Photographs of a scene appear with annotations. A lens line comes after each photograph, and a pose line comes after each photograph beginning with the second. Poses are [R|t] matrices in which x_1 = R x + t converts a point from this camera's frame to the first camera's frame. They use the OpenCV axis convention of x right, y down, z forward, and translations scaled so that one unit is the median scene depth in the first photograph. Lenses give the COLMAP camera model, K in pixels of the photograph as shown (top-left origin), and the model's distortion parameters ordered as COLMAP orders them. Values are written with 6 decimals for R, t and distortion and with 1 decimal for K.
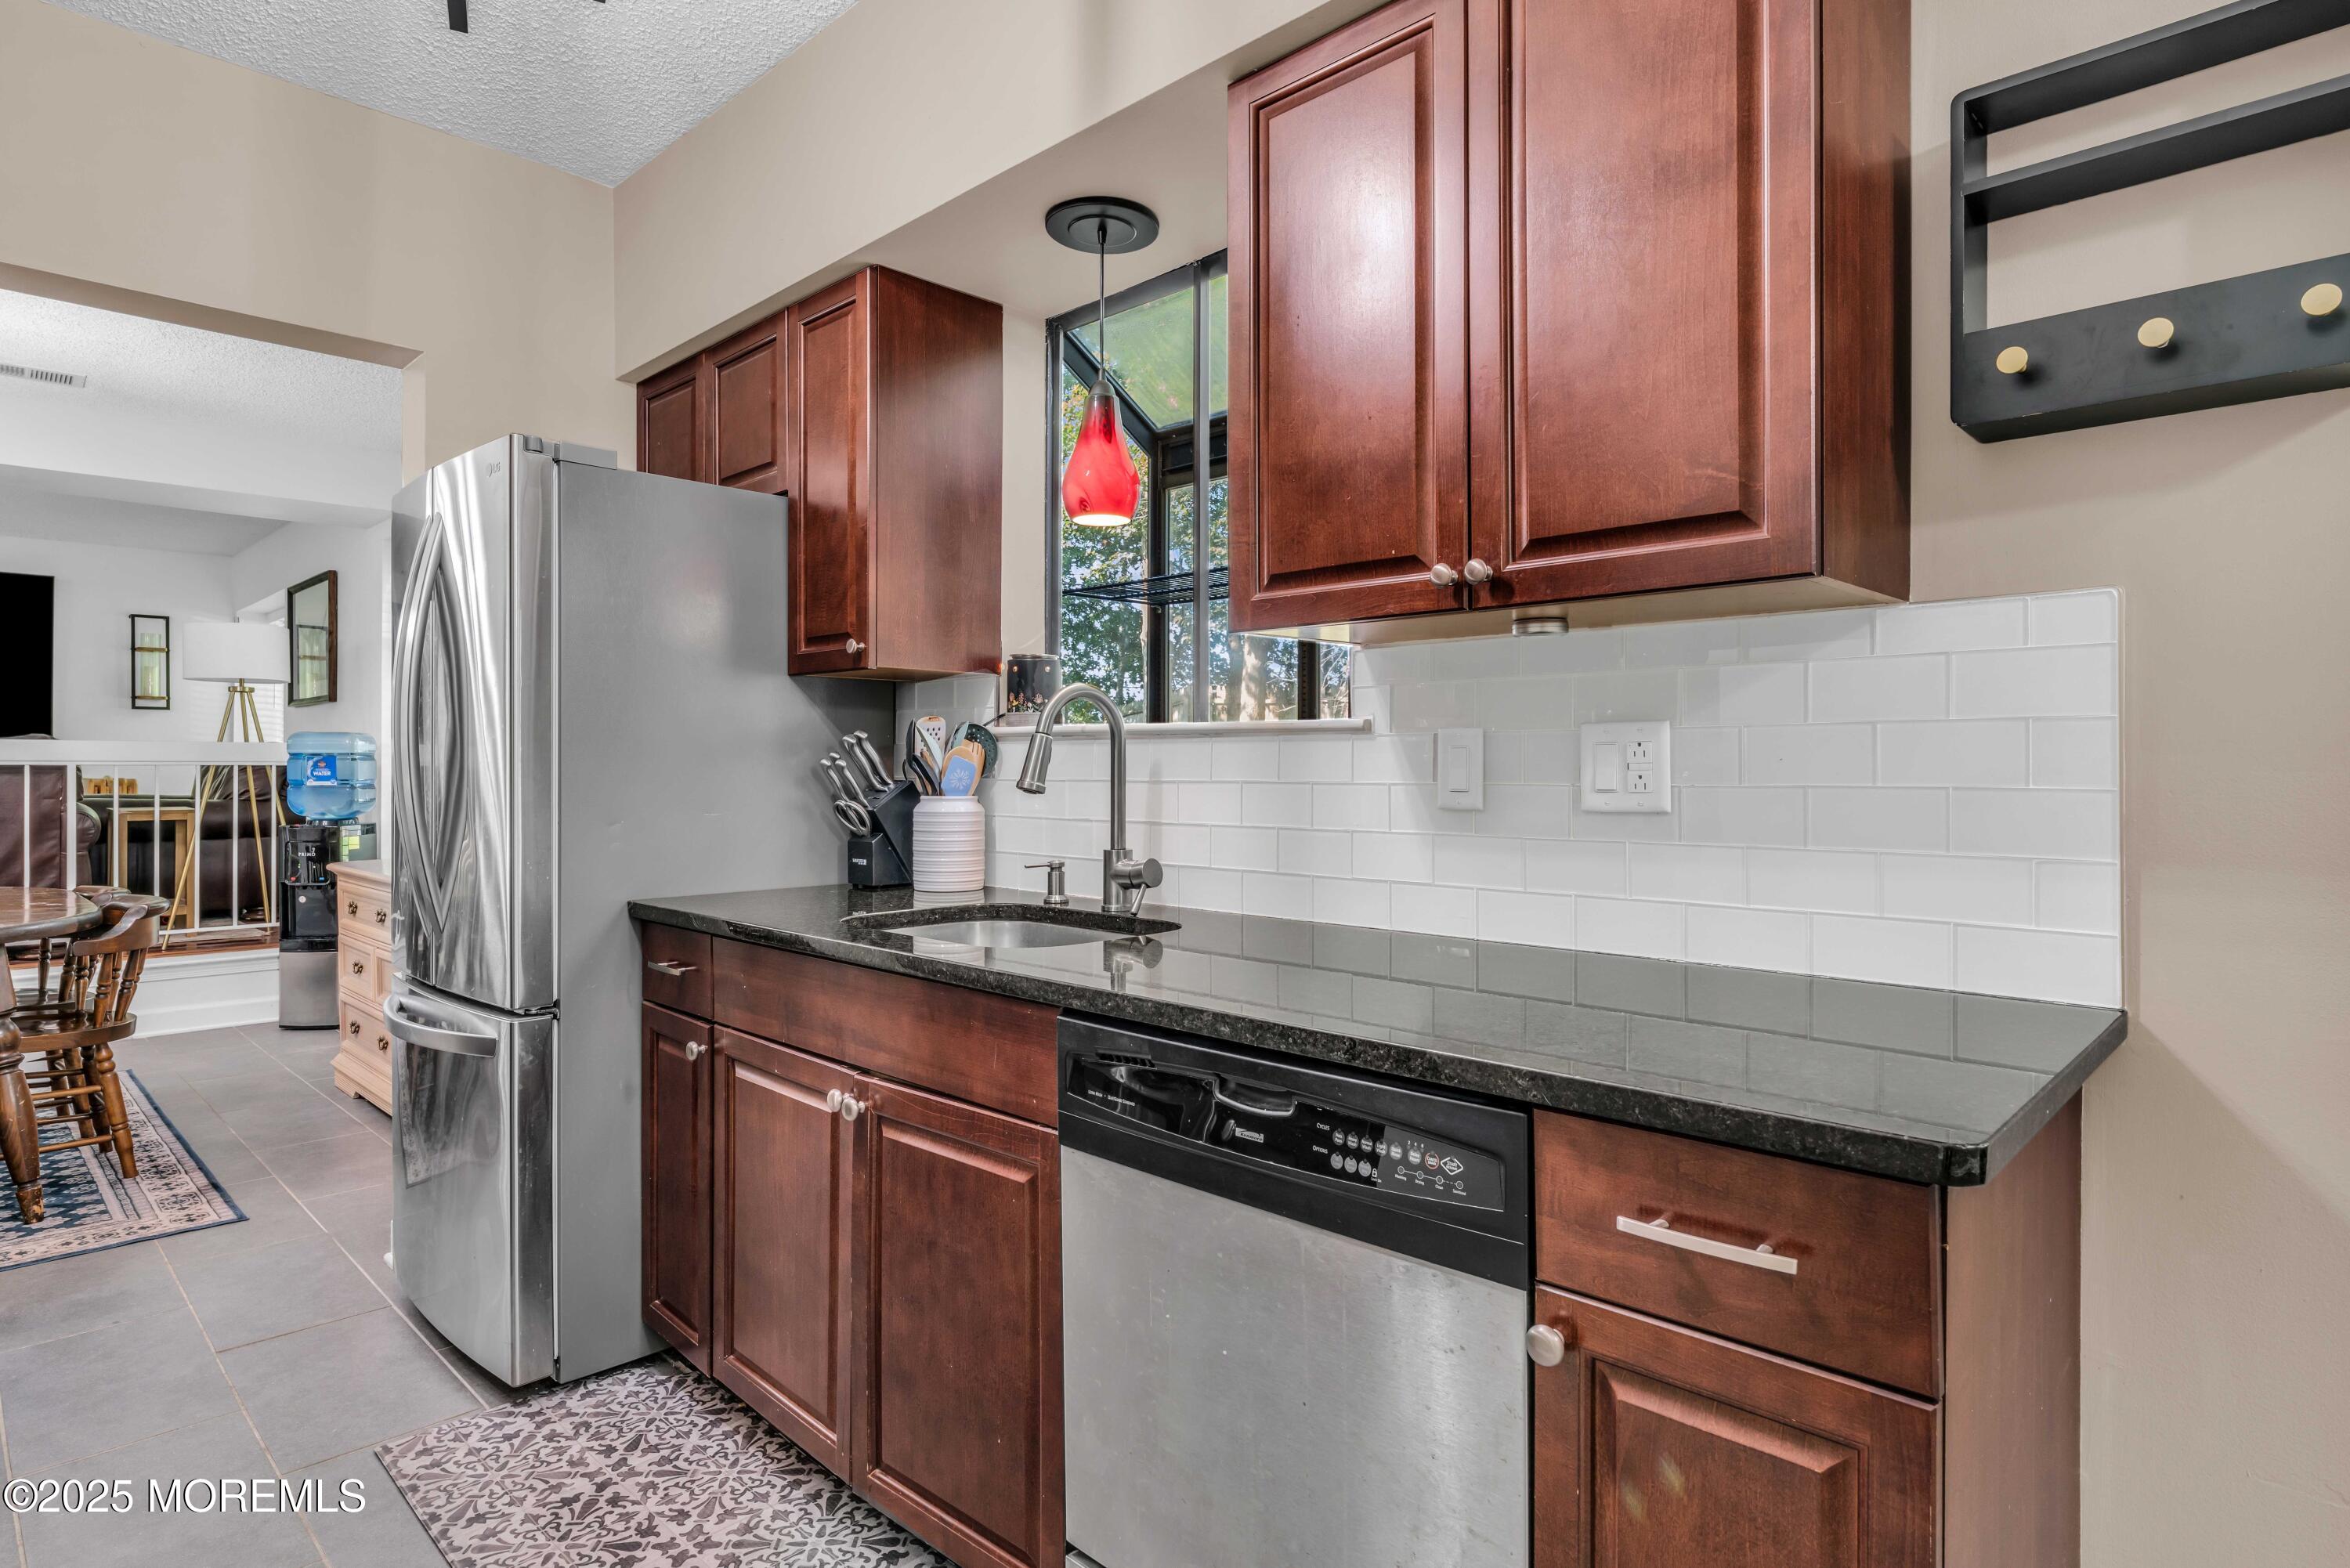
lens RADIAL K [[1242.2, 0, 1176.5], [0, 1242.2, 763.5], [0, 0, 1]] dist [0.001313, -0.000478]
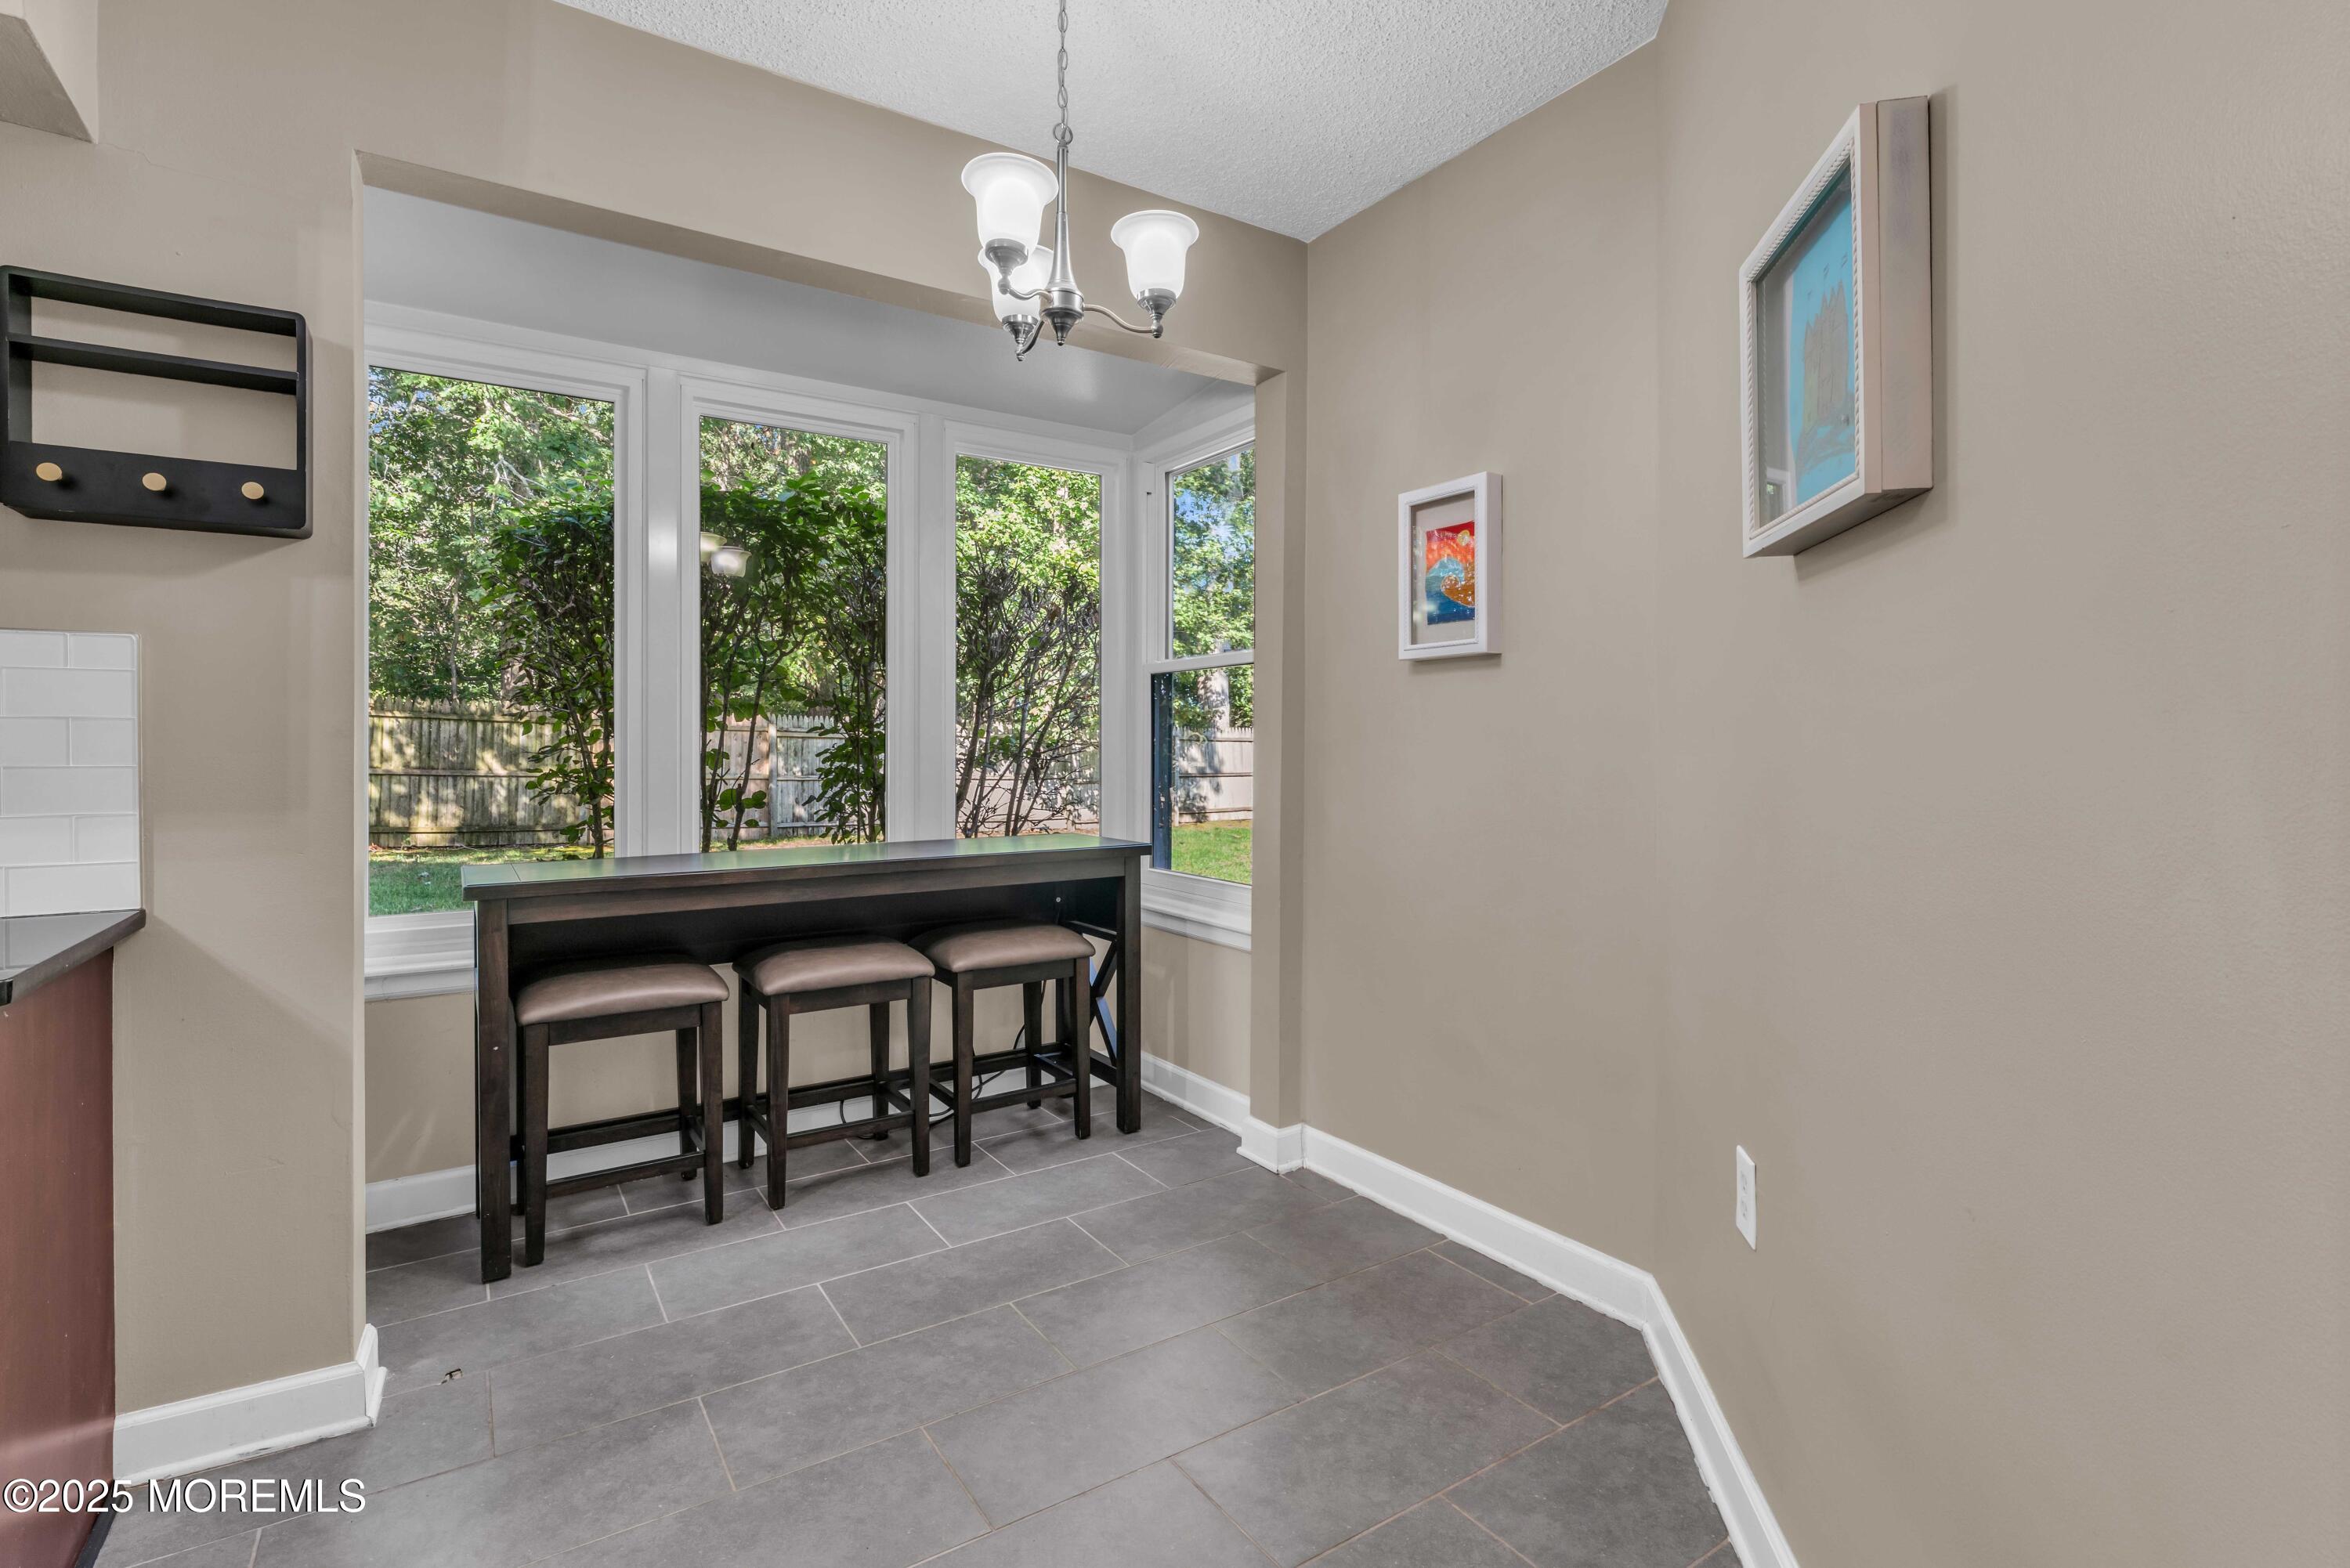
lens RADIAL K [[1102.3, 0, 1176.5], [0, 1102.3, 753.6], [0, 0, 1]] dist [-0.000012, 0.000109]
pose [[0.218847, -0.007154, 0.975733, -0.173402], [0.001659, 0.999974, 0.006960, -0.000766], [-0.975758, 0.000095, 0.218854, -0.328732]]
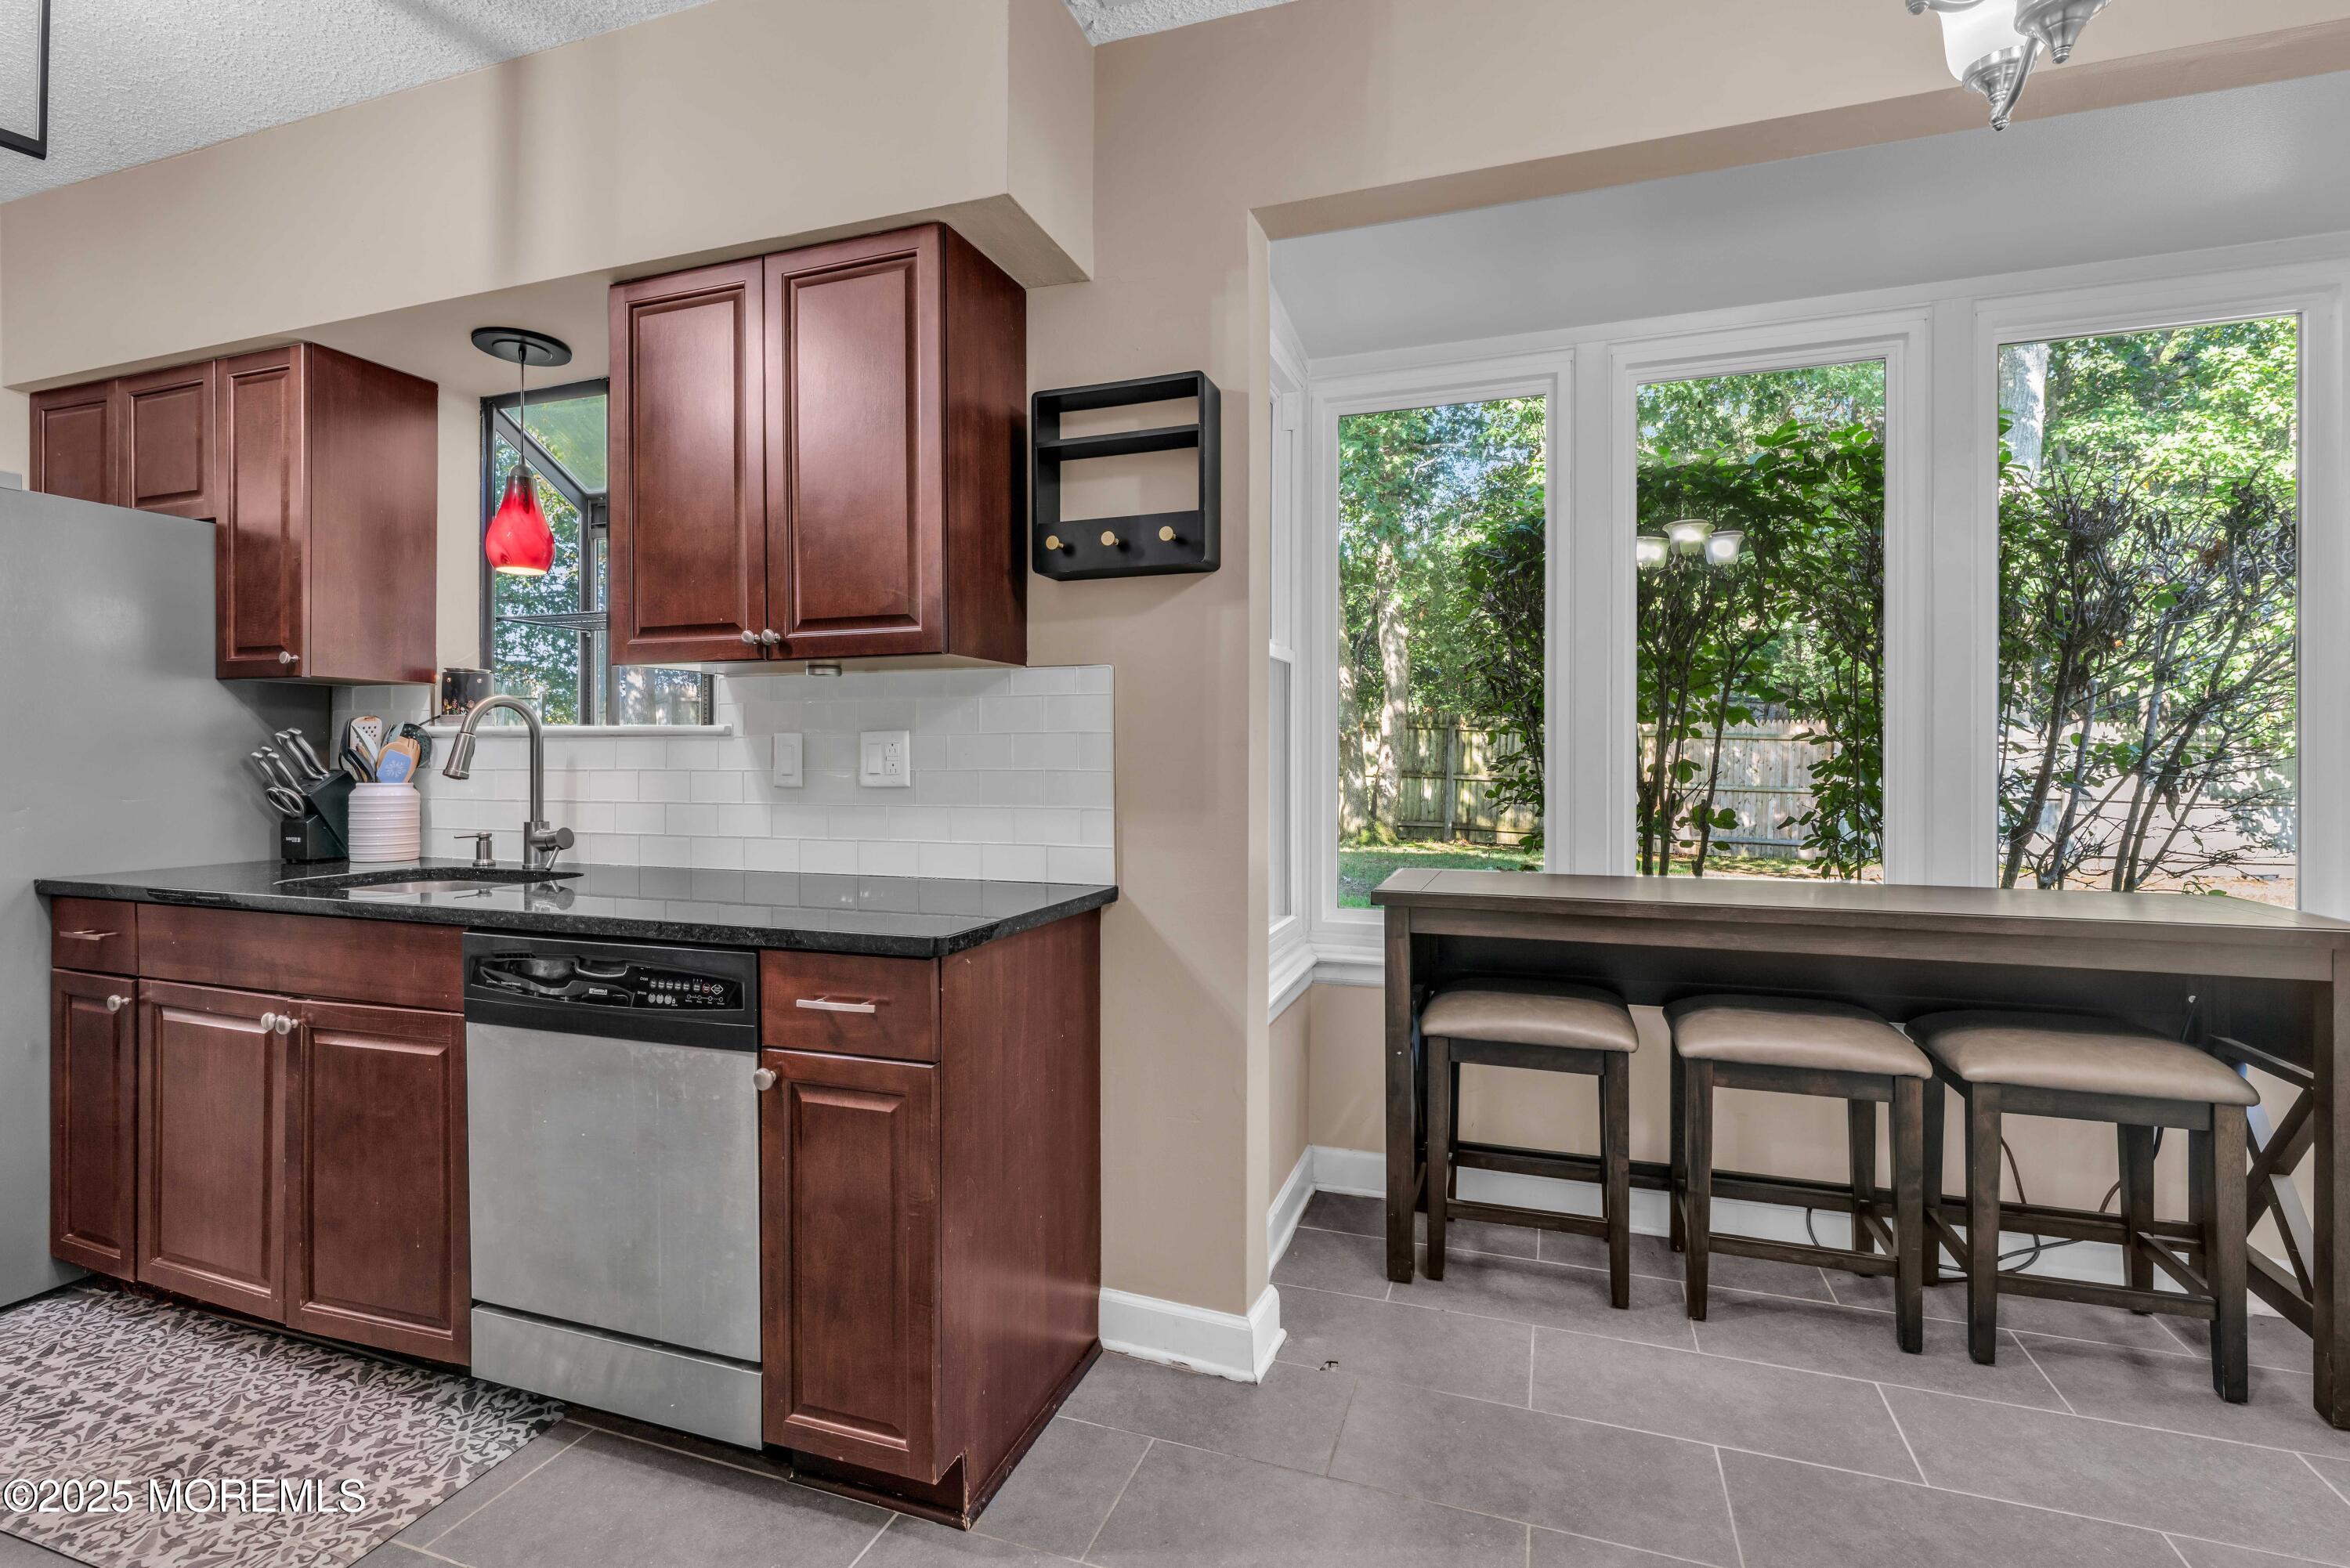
lens RADIAL K [[1088.2, 0, 1166.7], [0, 1088.2, 758.8], [0, 0, 1]] dist [-0.001733, 0.000486]
pose [[0.910657, 0.000490, 0.413164, 0.086373], [-0.001243, 0.999998, 0.001554, -0.000015], [-0.413162, -0.001929, 0.910655, -0.331434]]
